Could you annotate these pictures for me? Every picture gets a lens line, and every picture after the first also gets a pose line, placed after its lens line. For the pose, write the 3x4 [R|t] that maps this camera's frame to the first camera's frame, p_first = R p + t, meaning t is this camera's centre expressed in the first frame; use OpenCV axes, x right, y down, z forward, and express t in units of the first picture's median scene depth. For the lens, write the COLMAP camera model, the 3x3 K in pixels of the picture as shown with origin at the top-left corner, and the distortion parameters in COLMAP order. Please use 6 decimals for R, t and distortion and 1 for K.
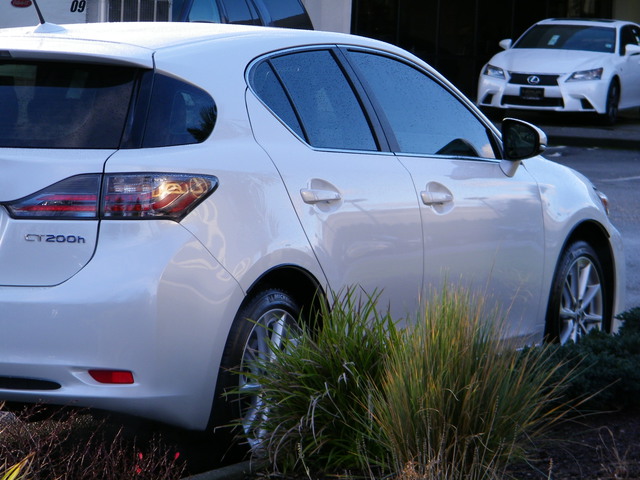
lens RADIAL K [[2335.2, 0, 320.0], [0, 2335.2, 240.5], [0, 0, 1]] dist [0.252113, 0.000000]
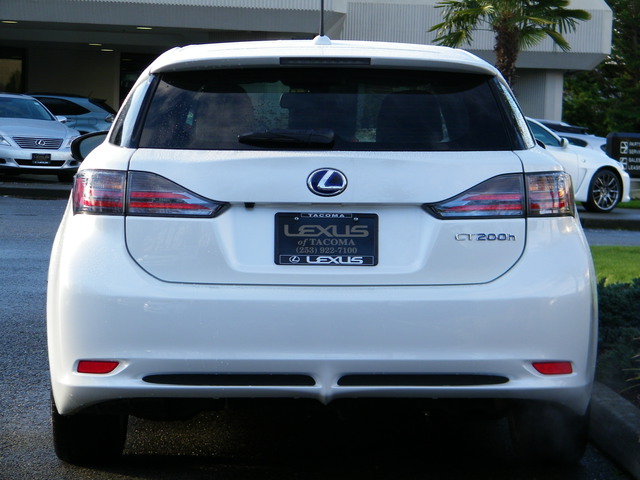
lens RADIAL K [[1795.3, 0, 320.0], [0, 1795.3, 239.5], [0, 0, 1]] dist [-0.121607, 0.000000]
pose [[0.949044, -0.034174, 0.313284, -0.430047], [0.033538, 0.999410, 0.007422, -0.008134], [-0.313353, 0.003463, 0.949631, 0.273914]]
